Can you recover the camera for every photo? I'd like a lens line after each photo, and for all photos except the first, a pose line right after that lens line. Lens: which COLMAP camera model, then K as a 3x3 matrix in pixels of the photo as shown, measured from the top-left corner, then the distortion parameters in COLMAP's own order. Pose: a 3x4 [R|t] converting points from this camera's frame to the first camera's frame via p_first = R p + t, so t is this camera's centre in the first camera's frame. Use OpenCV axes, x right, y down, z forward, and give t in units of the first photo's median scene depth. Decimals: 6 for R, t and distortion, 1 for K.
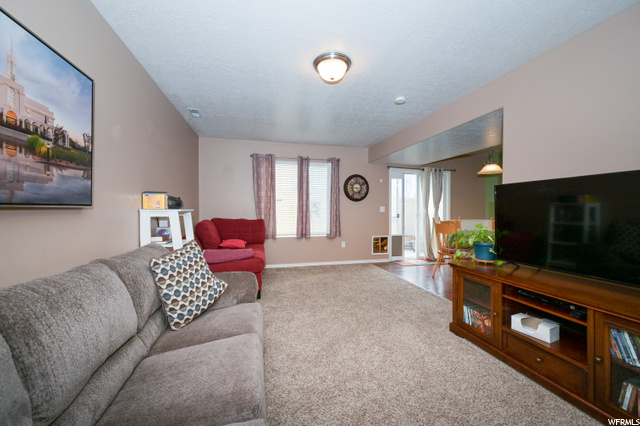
lens RADIAL K [[254.6, 0, 325.3], [0, 254.6, 212.8], [0, 0, 1]] dist [-0.002000, -0.000321]
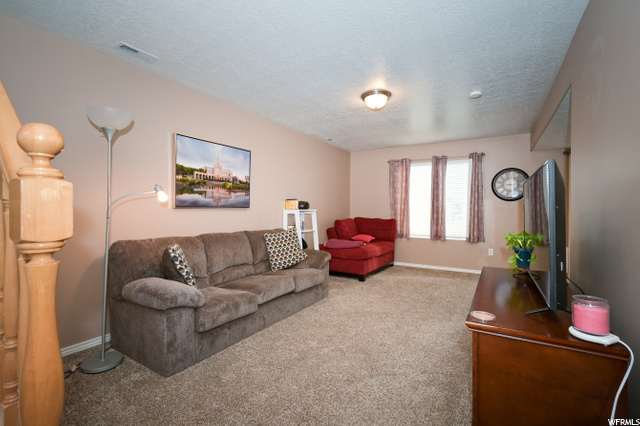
lens RADIAL K [[287.6, 0, 316.3], [0, 287.6, 208.6], [0, 0, 1]] dist [0.000025, -0.000038]
pose [[0.690485, -0.000213, -0.723347, 0.658866], [-0.015074, 0.999779, -0.014684, 0.004564], [0.723190, 0.021042, 0.690329, -0.155346]]
